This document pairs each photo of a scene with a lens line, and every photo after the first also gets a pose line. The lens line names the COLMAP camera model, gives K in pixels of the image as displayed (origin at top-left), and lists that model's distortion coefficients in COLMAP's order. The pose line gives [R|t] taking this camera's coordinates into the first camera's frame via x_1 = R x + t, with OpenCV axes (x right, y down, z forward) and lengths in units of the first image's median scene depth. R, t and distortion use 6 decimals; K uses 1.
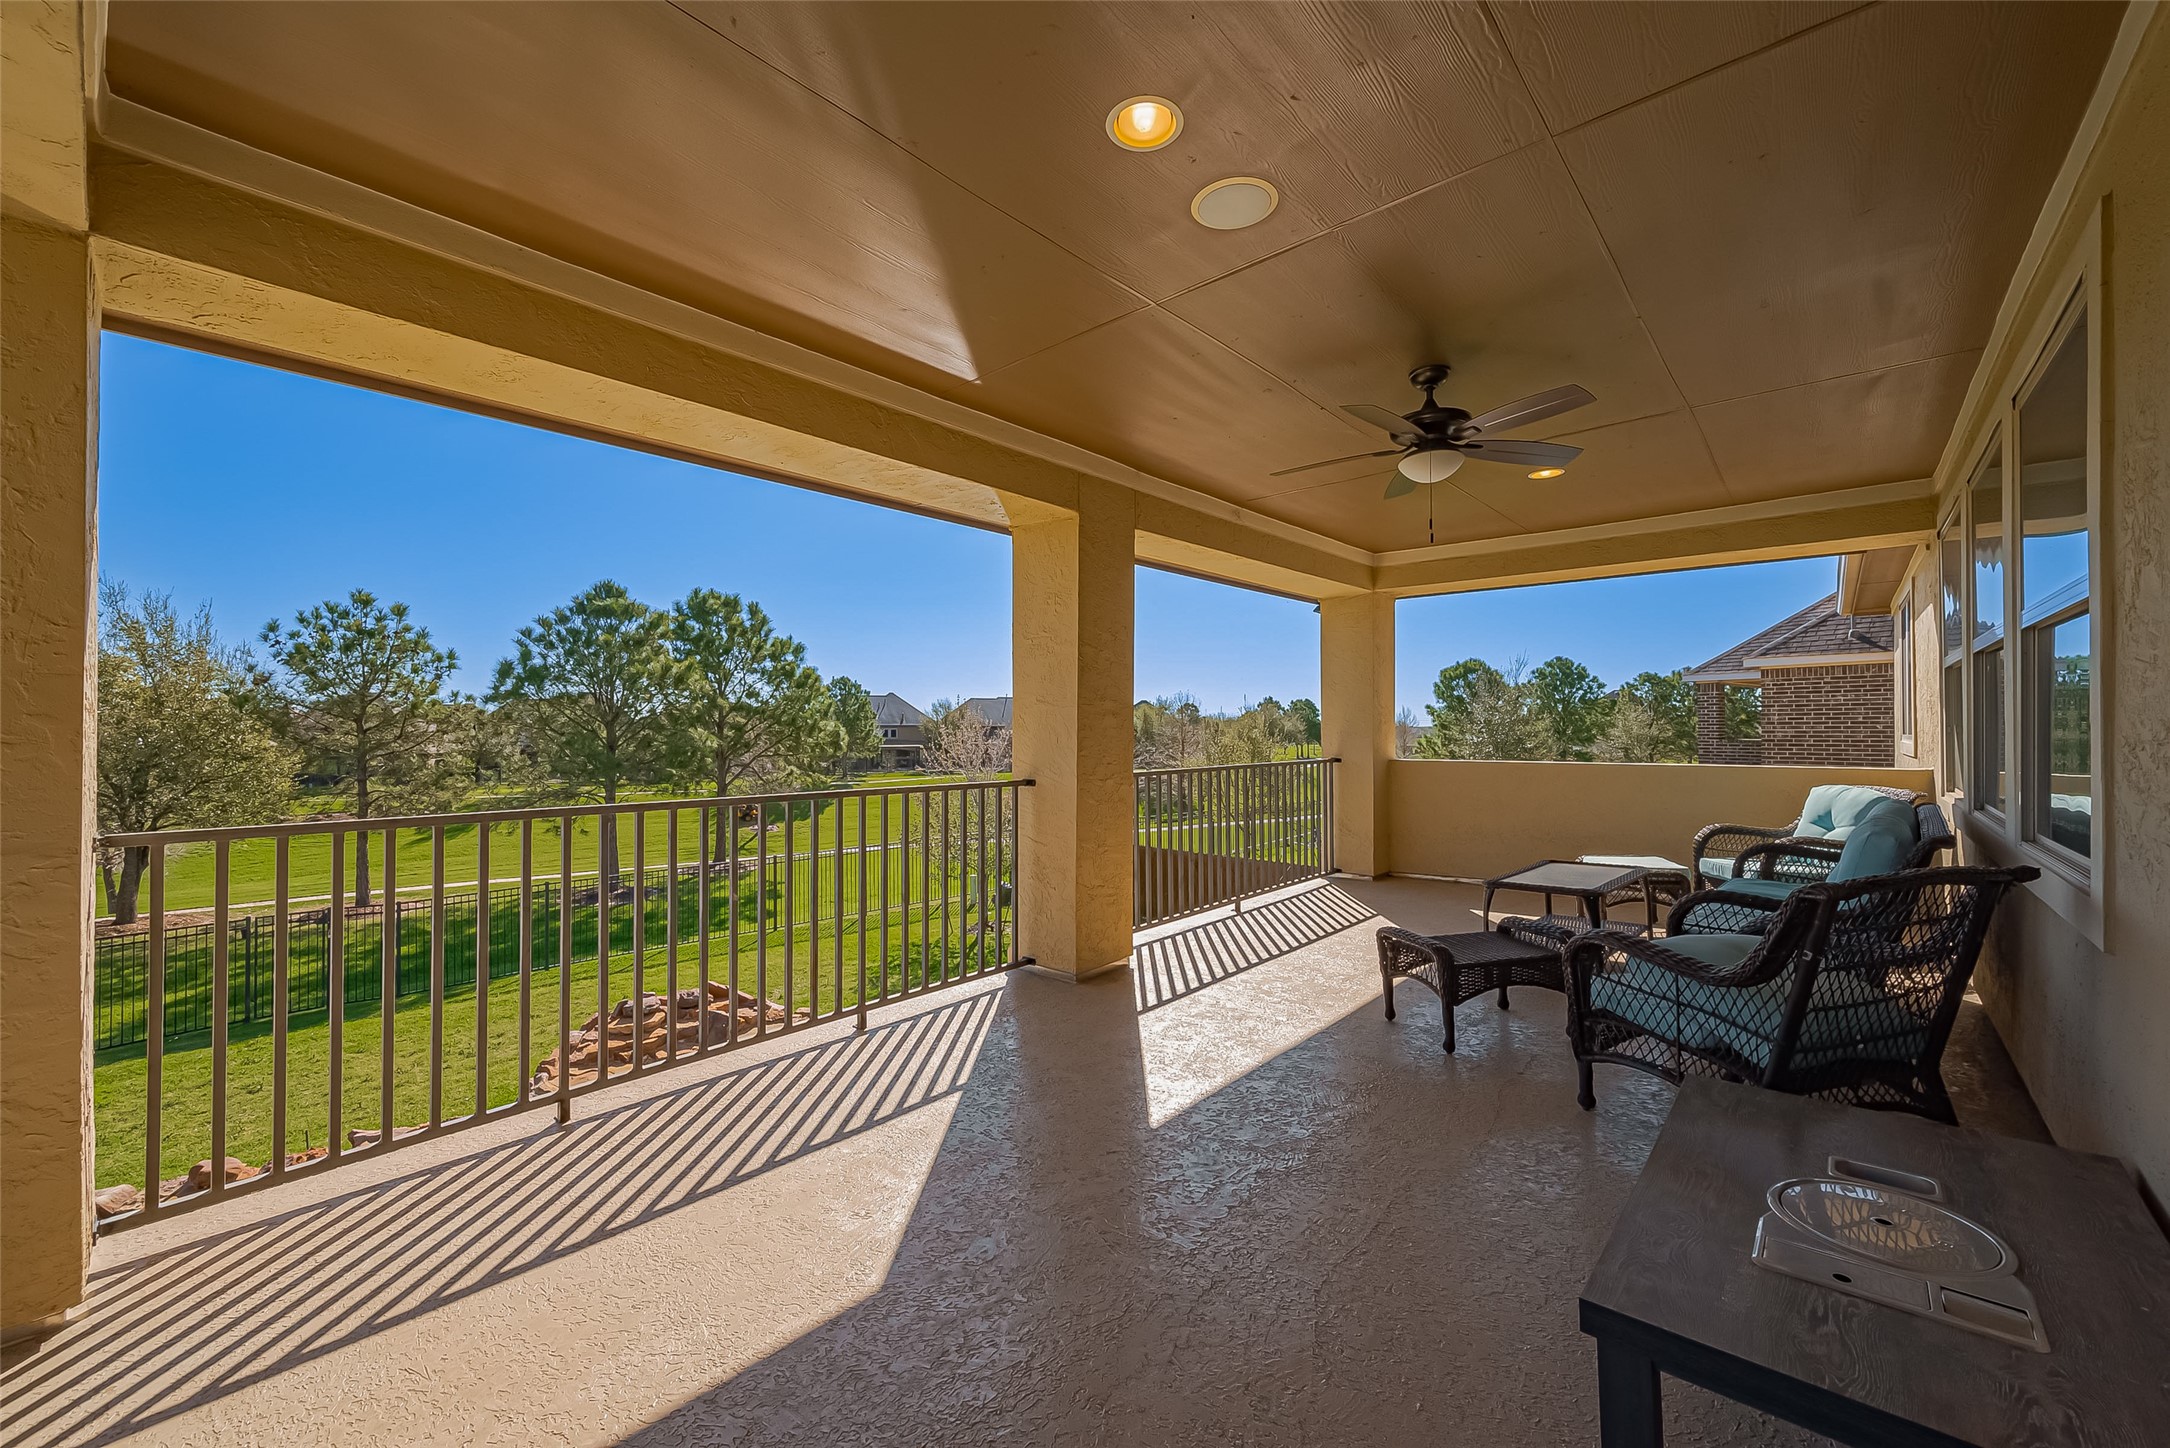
lens RADIAL K [[862.0, 0, 1085.0], [0, 862.0, 724.0], [0, 0, 1]] dist [-0.001906, -0.000311]
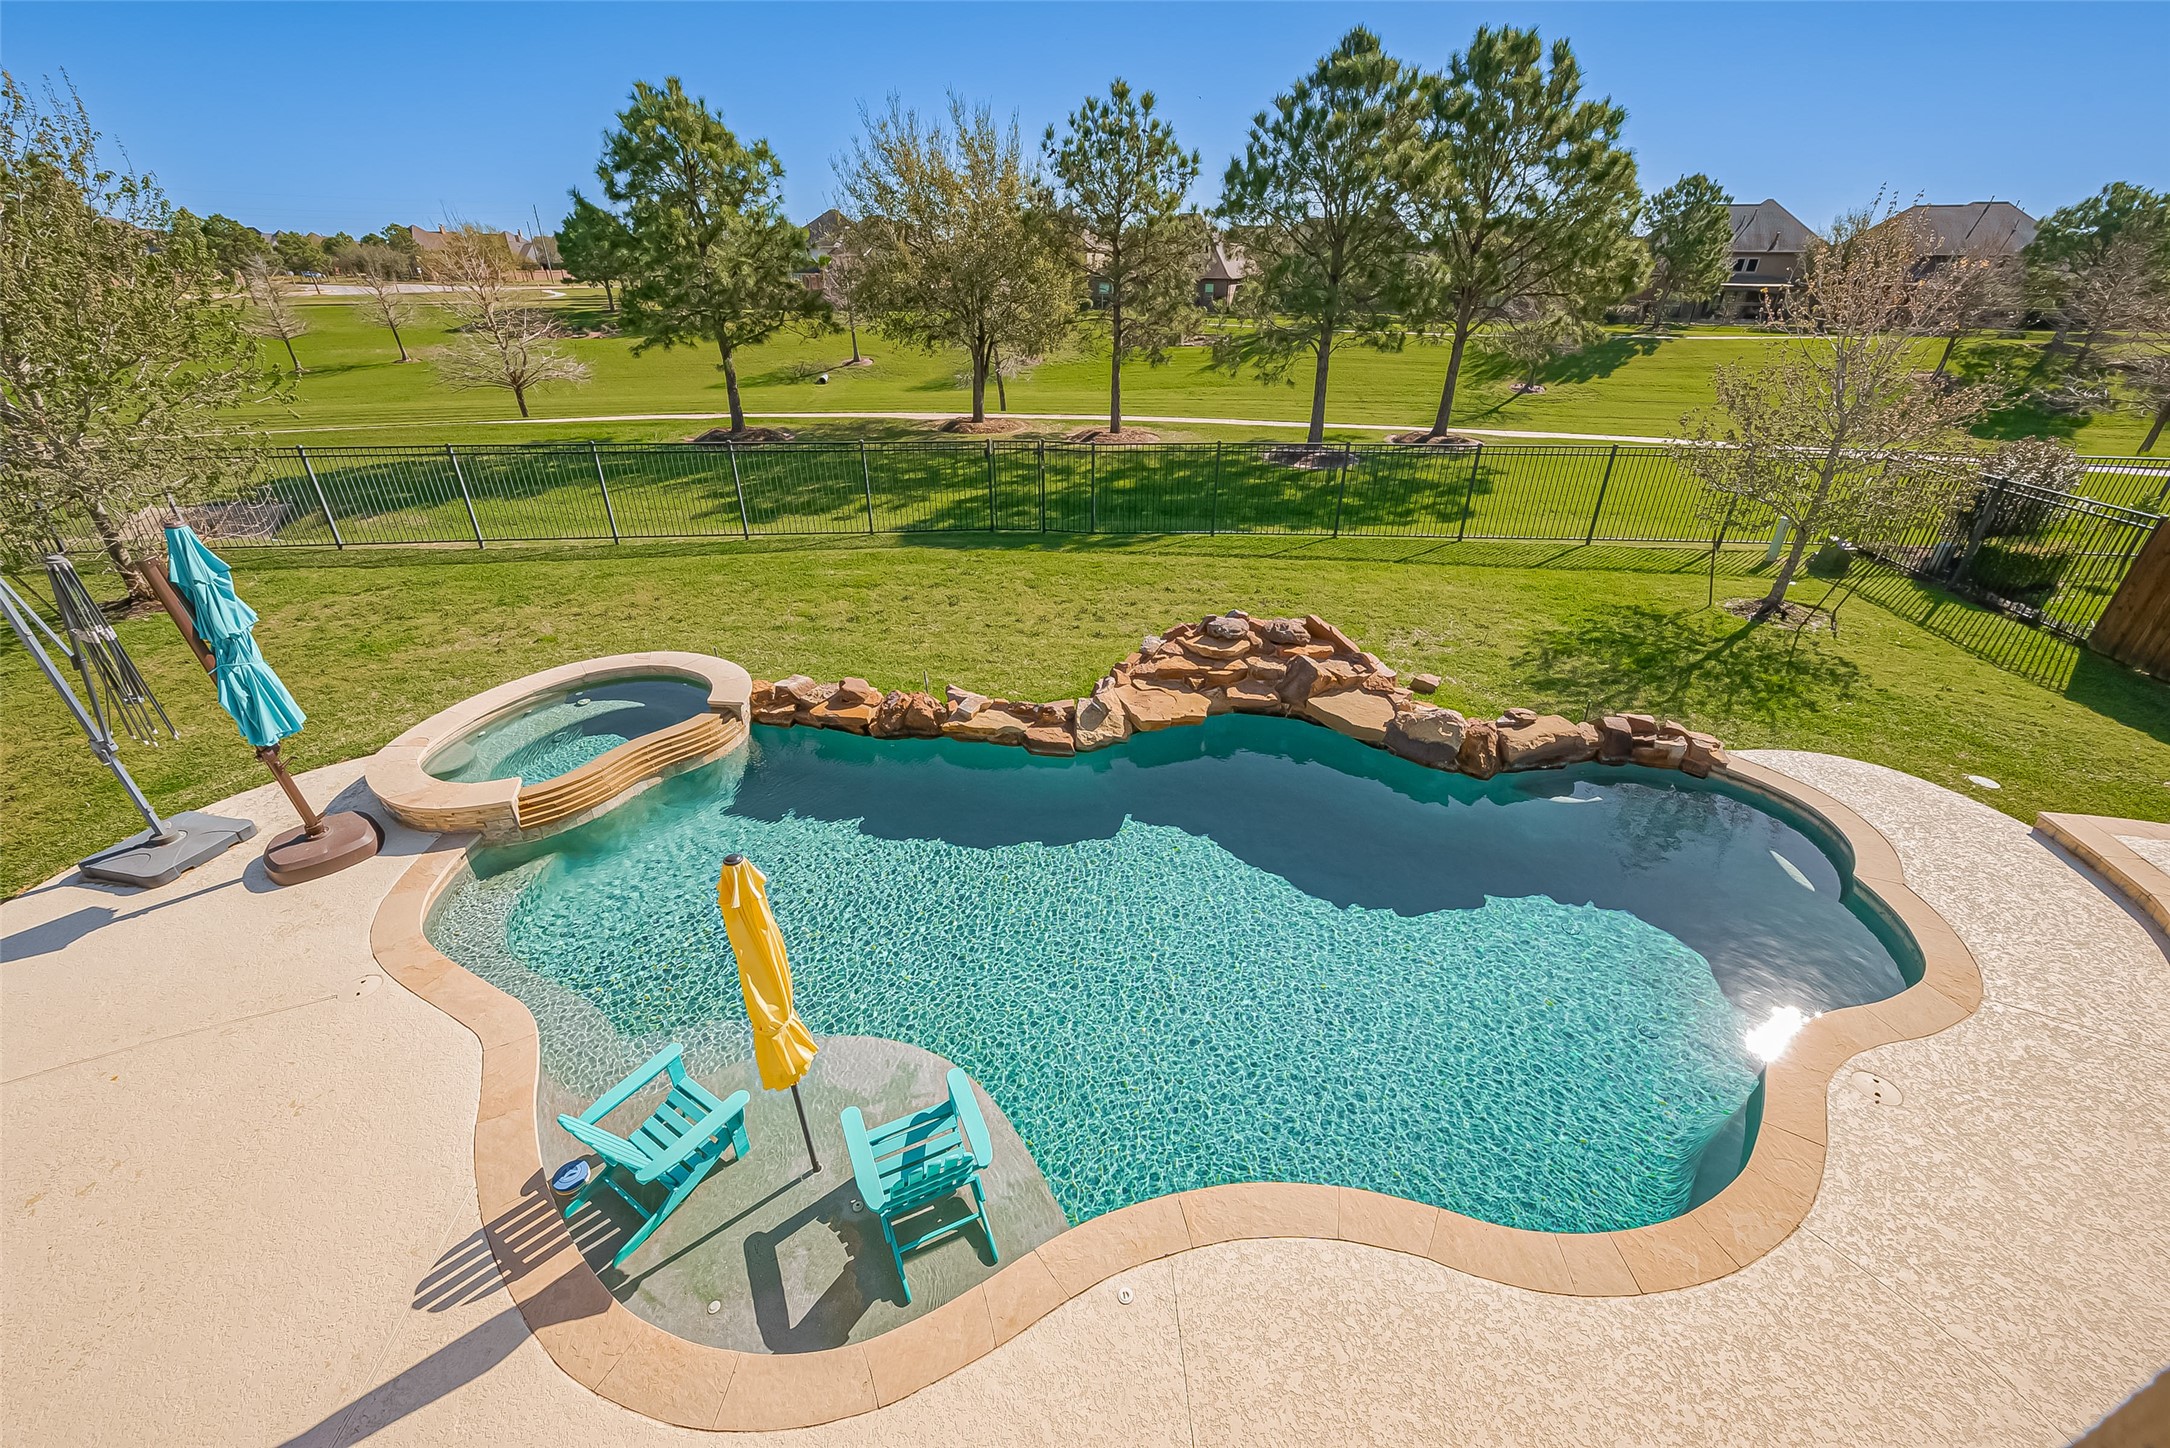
lens RADIAL K [[862.0, 0, 1085.0], [0, 862.0, 724.0], [0, 0, 1]] dist [-0.001906, -0.000311]
pose [[0.680334, 0.358531, -0.639220, -0.020505], [-0.005259, 0.874541, 0.484923, 0.002572], [0.732884, -0.326548, 0.596865, 0.180483]]
